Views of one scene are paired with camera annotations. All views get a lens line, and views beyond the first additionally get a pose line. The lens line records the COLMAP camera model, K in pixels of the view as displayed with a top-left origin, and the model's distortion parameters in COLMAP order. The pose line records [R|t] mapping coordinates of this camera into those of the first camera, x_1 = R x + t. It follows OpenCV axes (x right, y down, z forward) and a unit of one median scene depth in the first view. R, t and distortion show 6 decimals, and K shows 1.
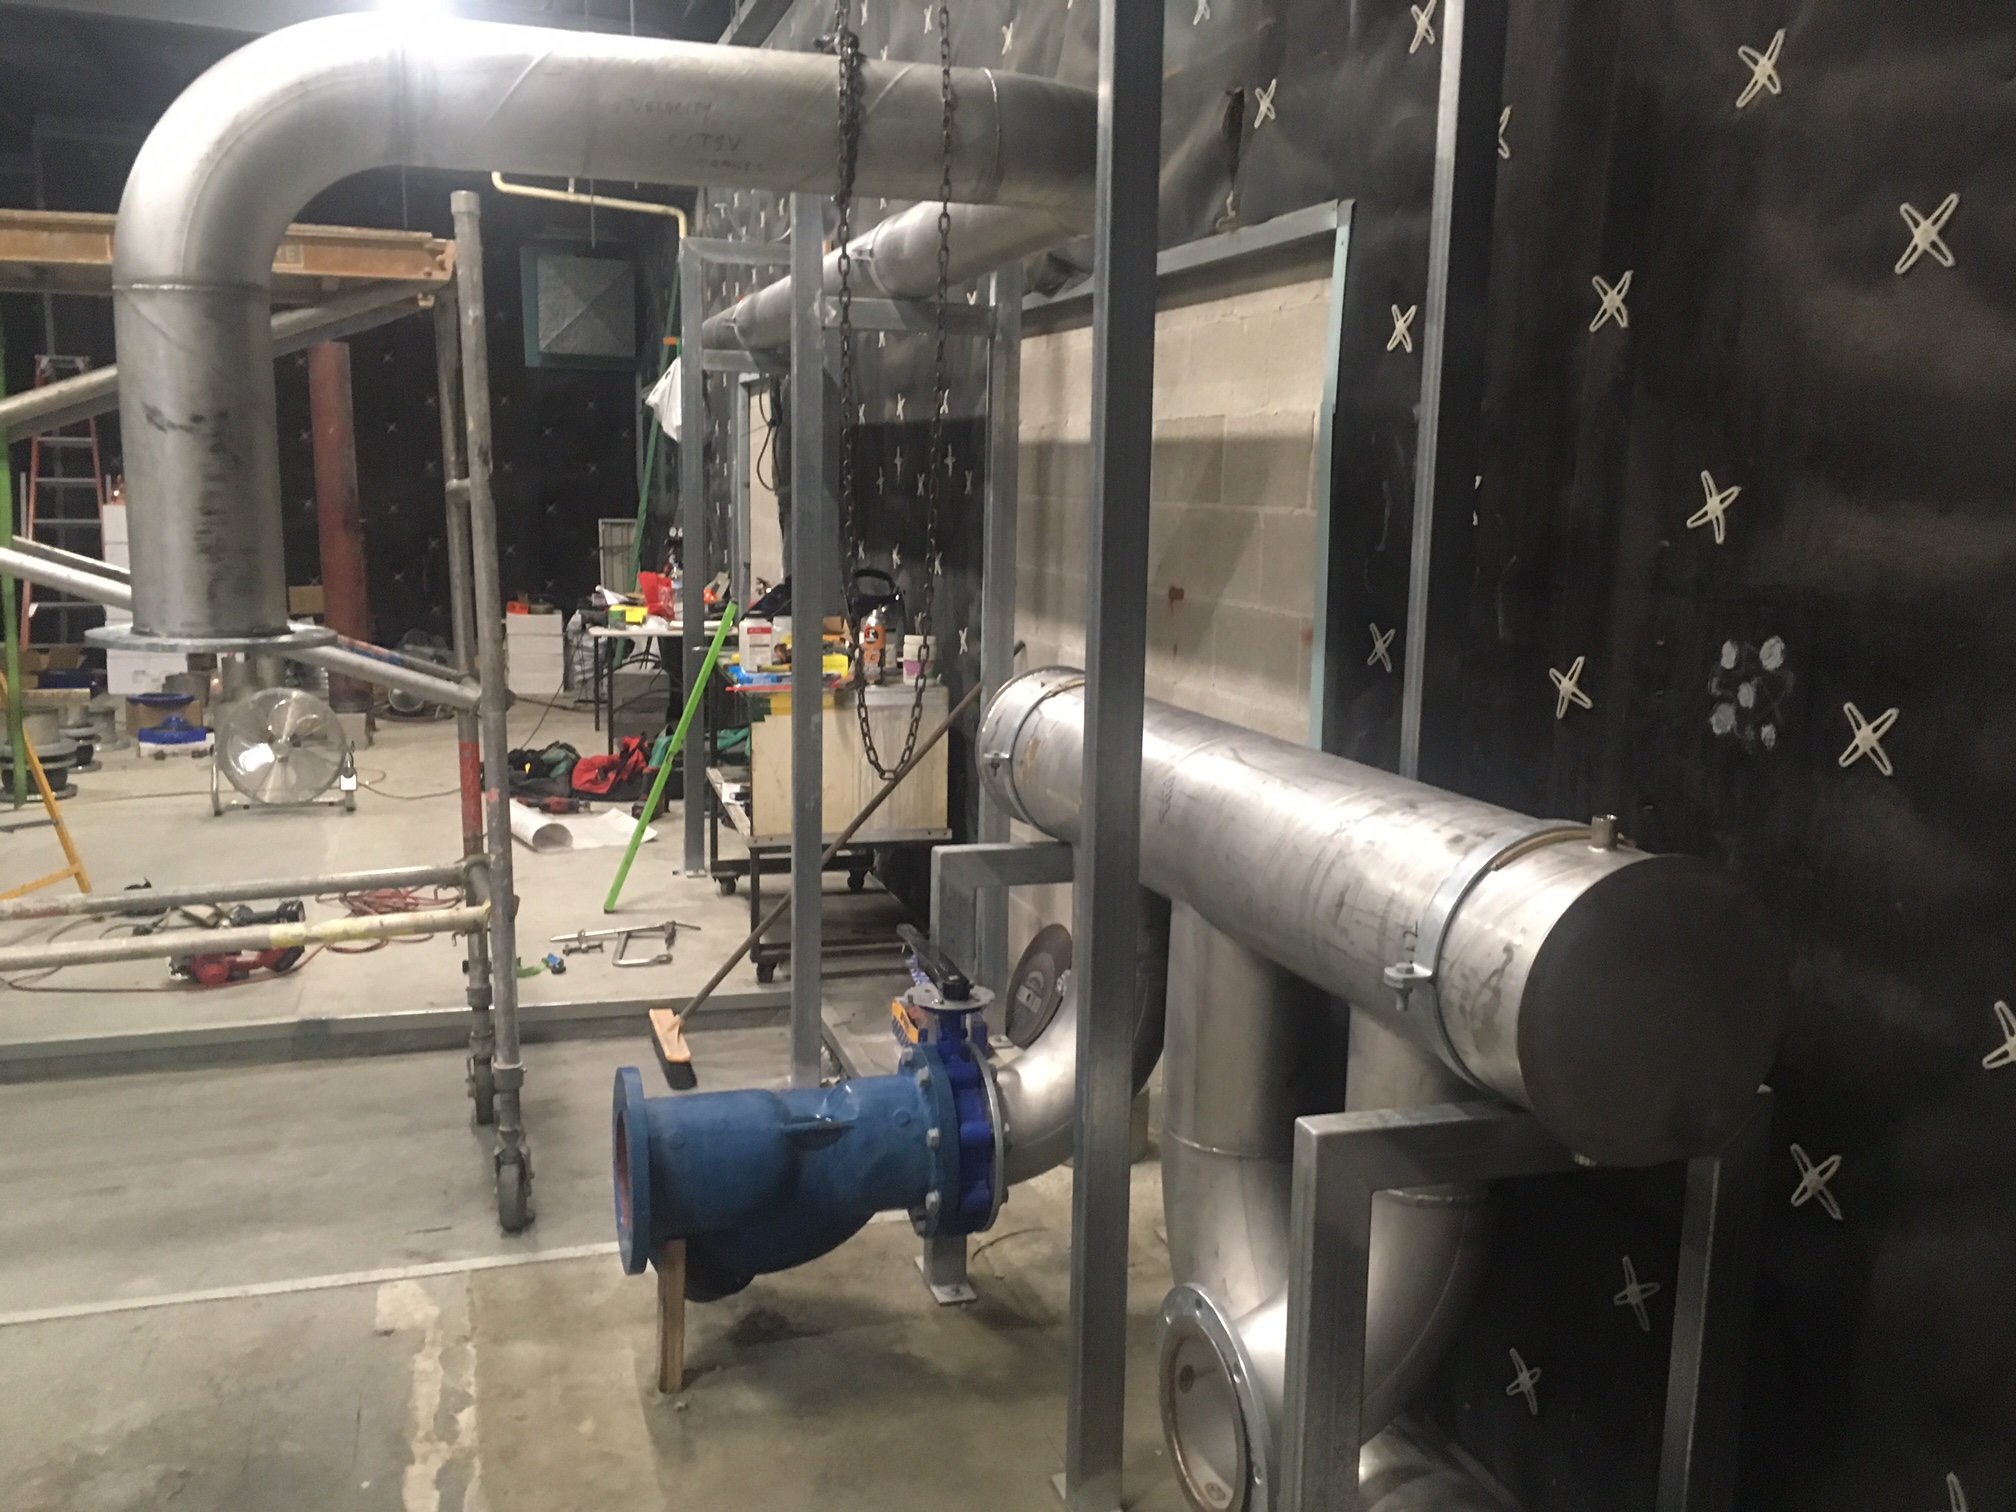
lens RADIAL K [[1712.5, 0, 1007.8], [0, 1712.5, 758.2], [0, 0, 1]] dist [0.032181, -0.010238]
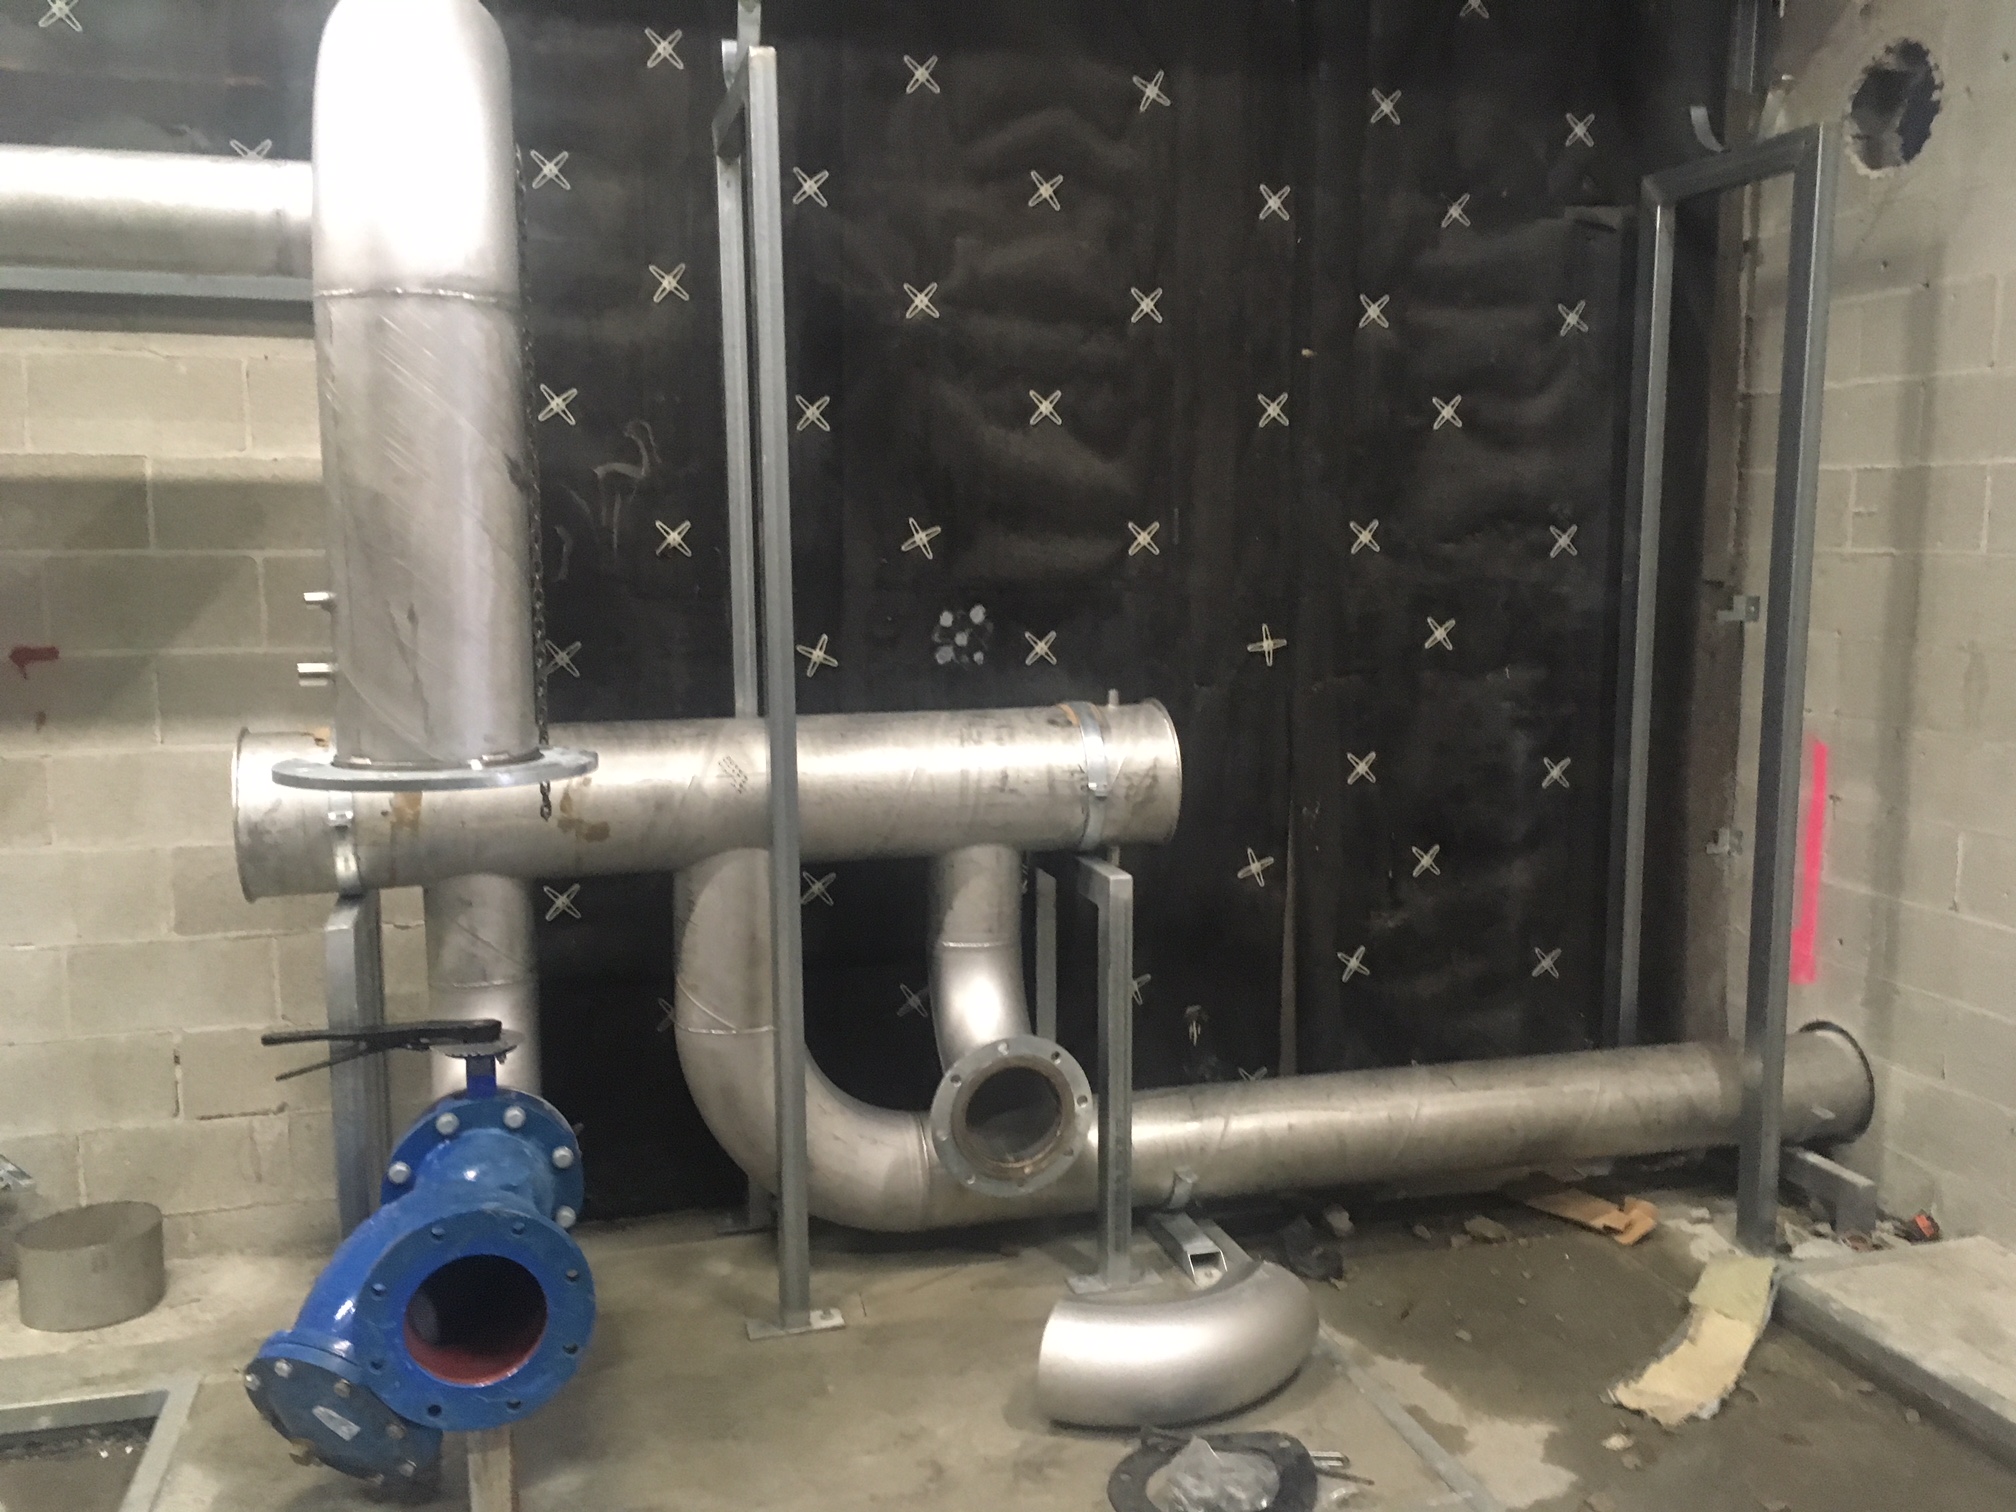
lens RADIAL K [[1712.5, 0, 1006.9], [0, 1712.5, 756.8], [0, 0, 1]] dist [0.032181, -0.010238]
pose [[0.036820, -0.148527, 0.988223, -1.425383], [0.160929, 0.976868, 0.140824, -0.166179], [-0.986279, 0.153849, 0.059871, 0.870633]]
